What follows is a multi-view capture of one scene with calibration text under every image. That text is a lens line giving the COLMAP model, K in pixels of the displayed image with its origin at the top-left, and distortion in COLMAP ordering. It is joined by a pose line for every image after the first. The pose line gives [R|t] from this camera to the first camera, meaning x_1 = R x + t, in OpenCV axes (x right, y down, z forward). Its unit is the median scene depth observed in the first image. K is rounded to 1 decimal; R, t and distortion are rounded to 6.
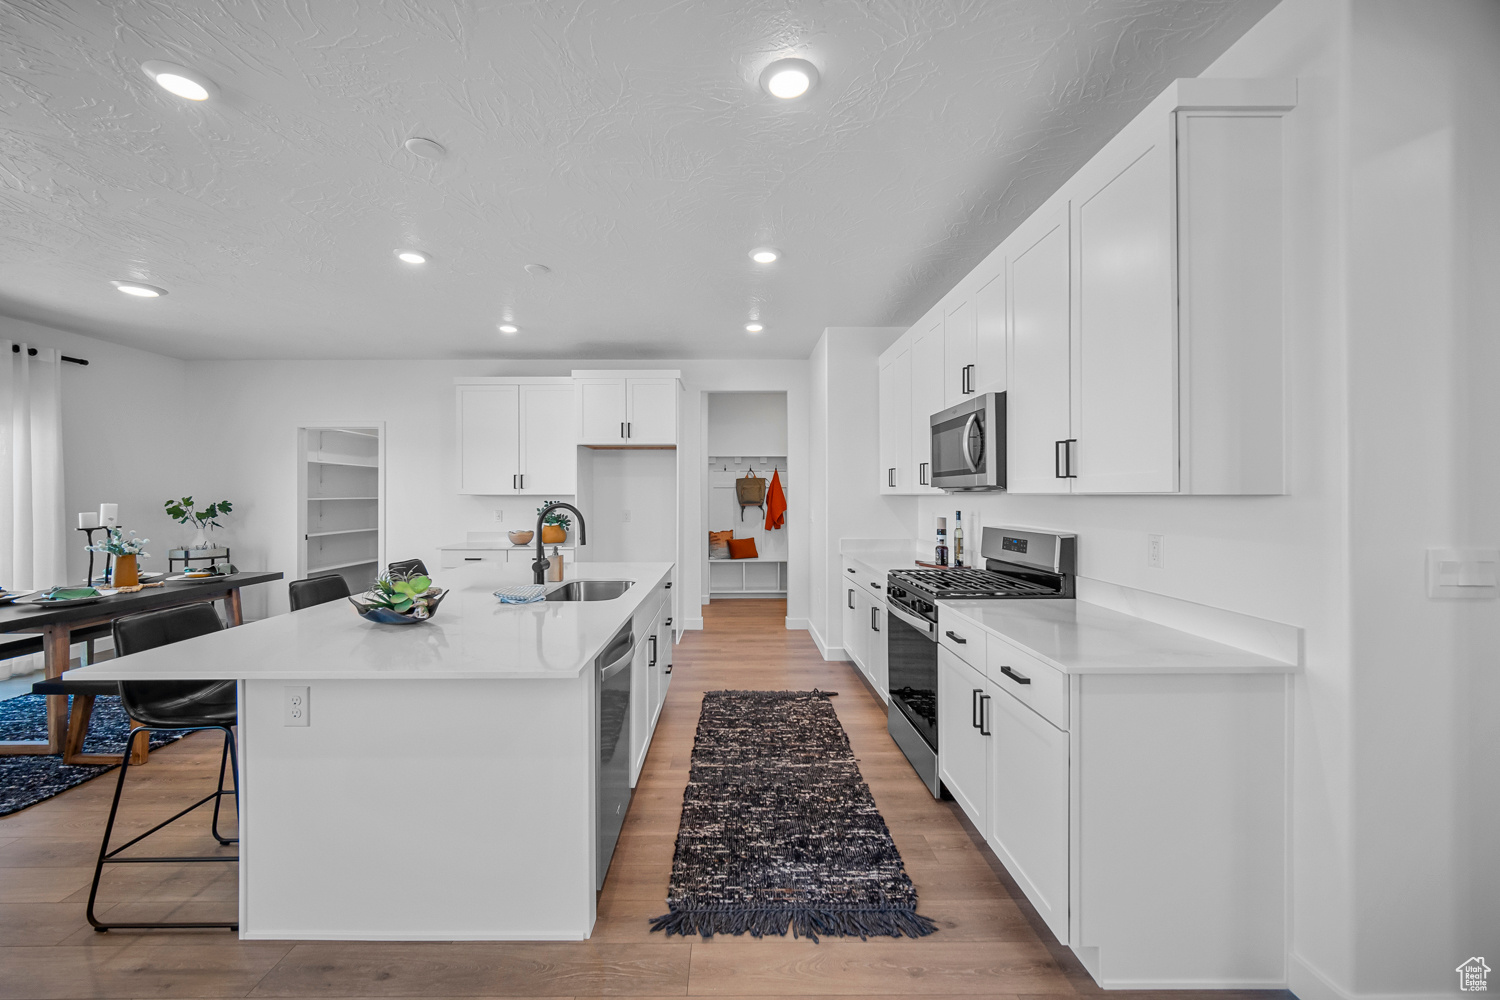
lens RADIAL K [[594.3, 0, 729.5], [0, 594.3, 488.3], [0, 0, 1]] dist [0.001351, -0.001400]
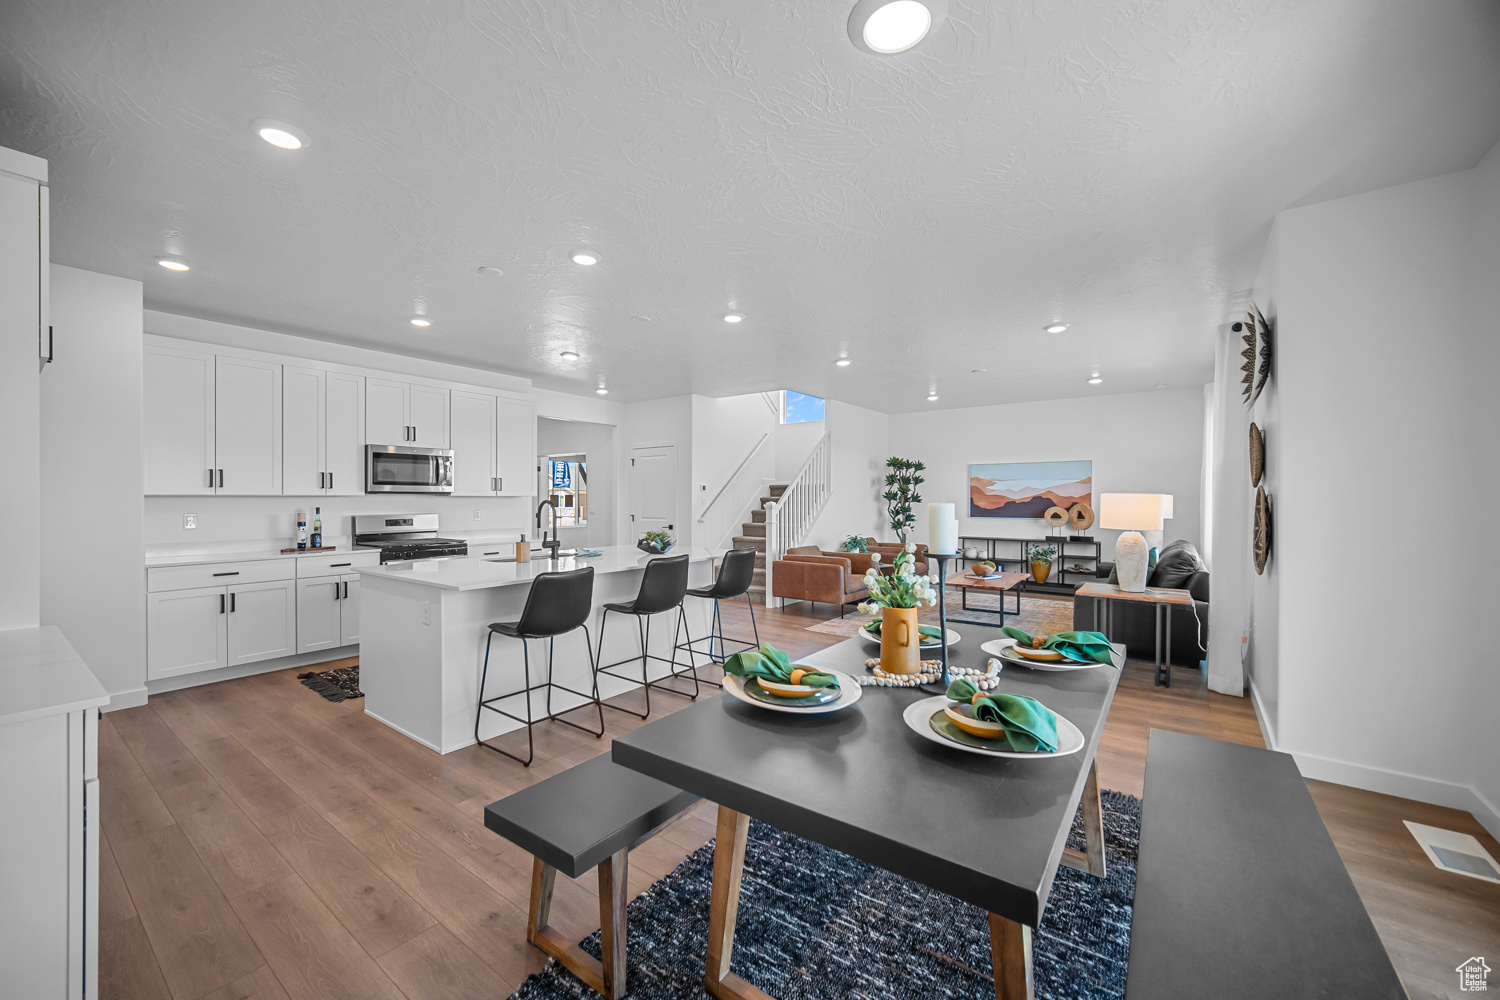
lens RADIAL K [[594.3, 0, 732.0], [0, 594.3, 498.6], [0, 0, 1]] dist [0.001351, -0.001400]
pose [[-0.792372, 0.003589, 0.610027, -1.396683], [-0.003672, 0.999937, -0.010653, 0.031798], [-0.610027, -0.010681, -0.792309, 1.703254]]
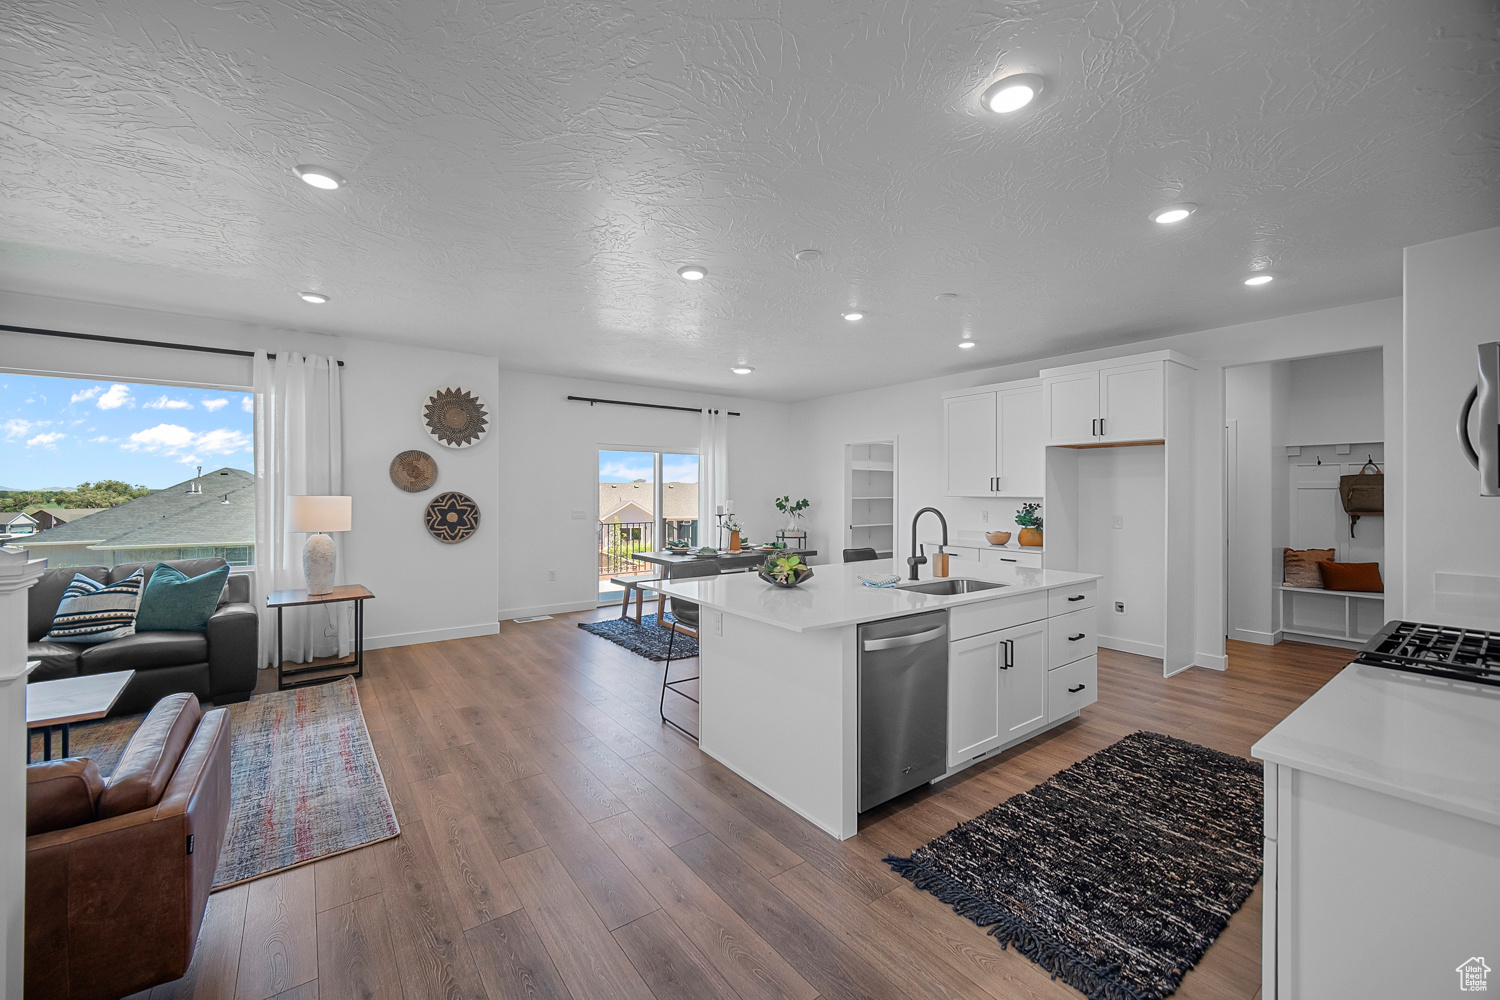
lens RADIAL K [[594.3, 0, 734.3], [0, 594.3, 490.9], [0, 0, 1]] dist [0.001351, -0.001400]
pose [[0.590075, 0.003864, -0.807339, 0.380089], [0.003700, 0.999965, 0.007490, -0.016462], [0.807340, -0.007407, 0.590040, 0.018580]]
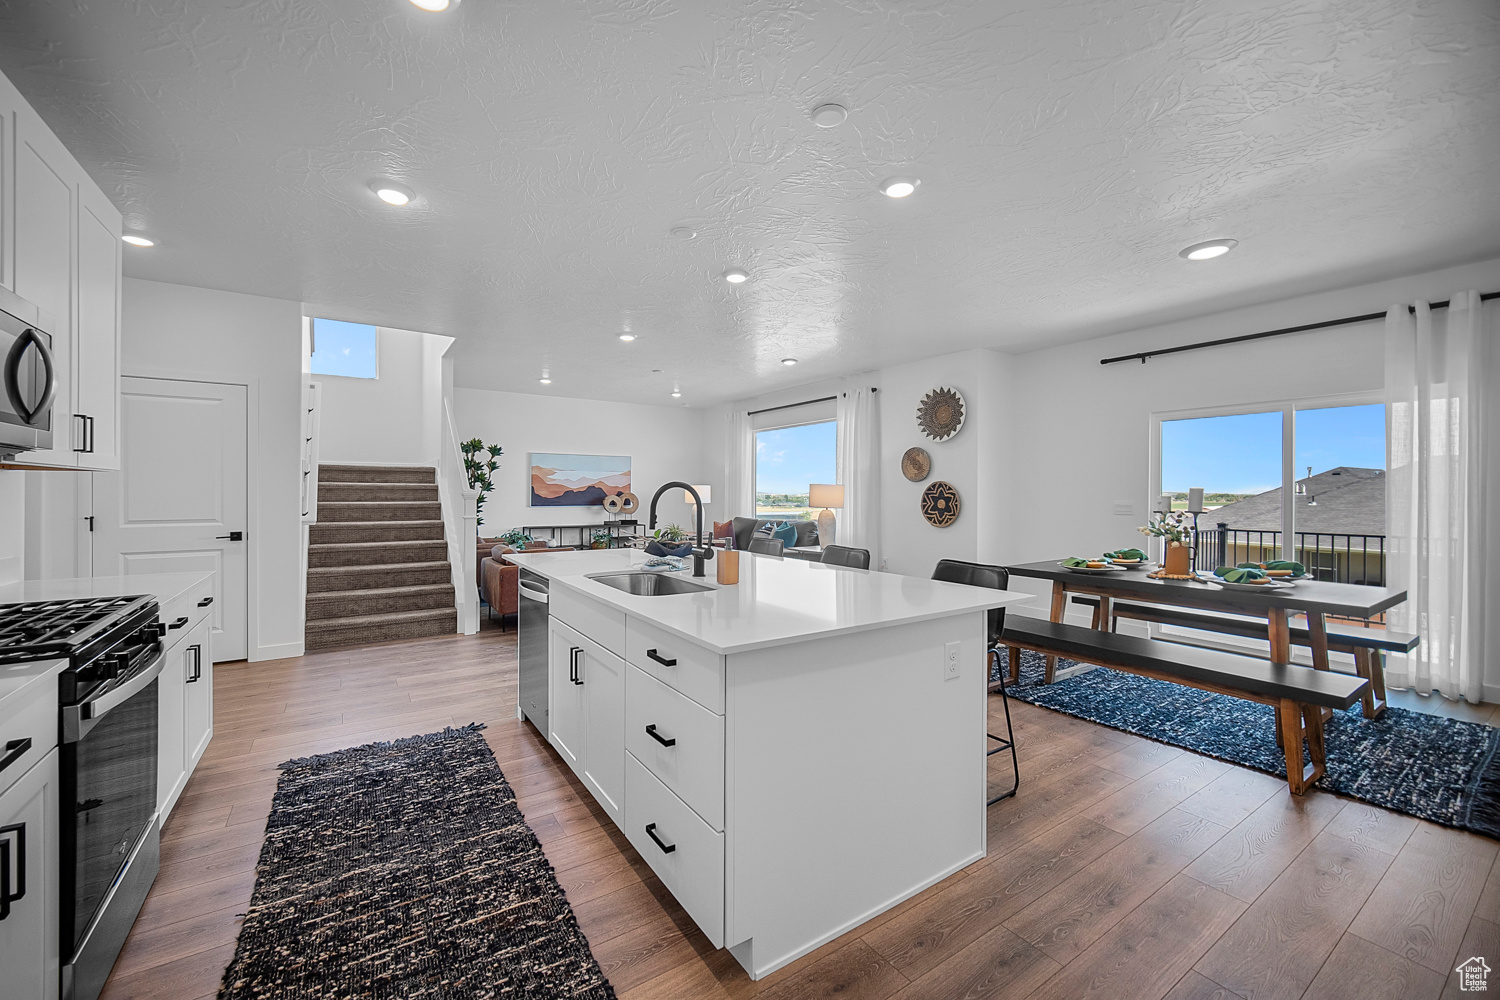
lens RADIAL K [[594.3, 0, 737.3], [0, 594.3, 493.5], [0, 0, 1]] dist [0.001351, -0.001400]
pose [[-0.834162, 0.001735, -0.551516, 0.119104], [0.005135, 0.999976, -0.004622, 0.042225], [0.551495, -0.006688, -0.834151, 1.620651]]
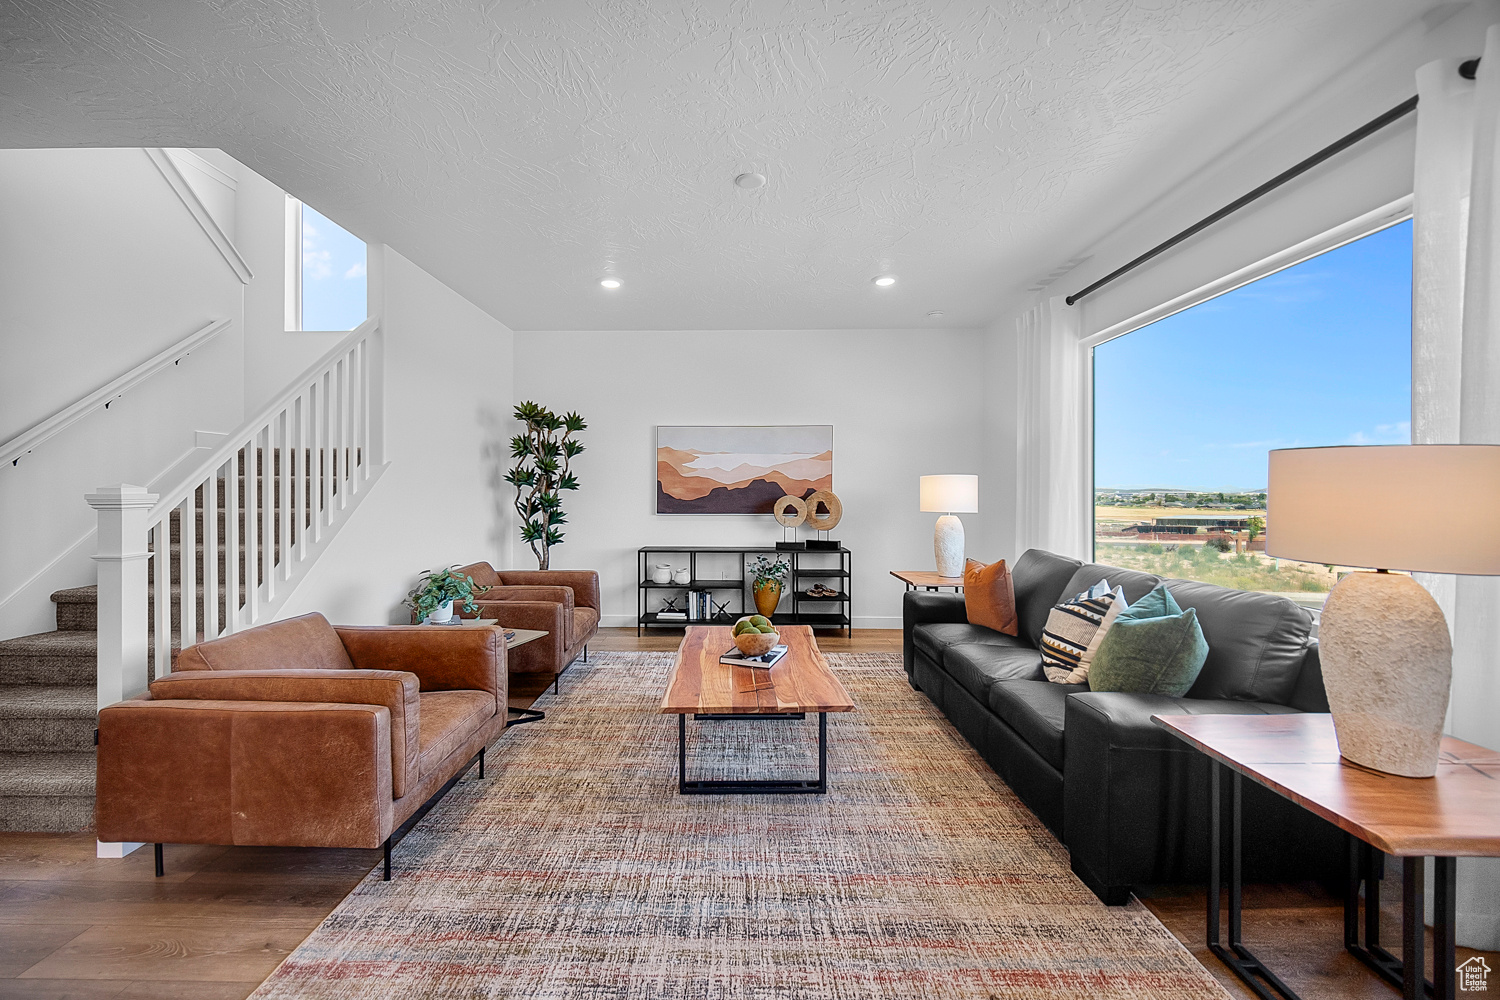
lens RADIAL K [[594.3, 0, 732.5], [0, 594.3, 492.1], [0, 0, 1]] dist [0.001351, -0.001400]
pose [[-0.999772, 0.002780, 0.021159, -0.835145], [0.002648, 0.999977, -0.006257, 0.034013], [-0.021176, -0.006200, -0.999757, 0.489467]]
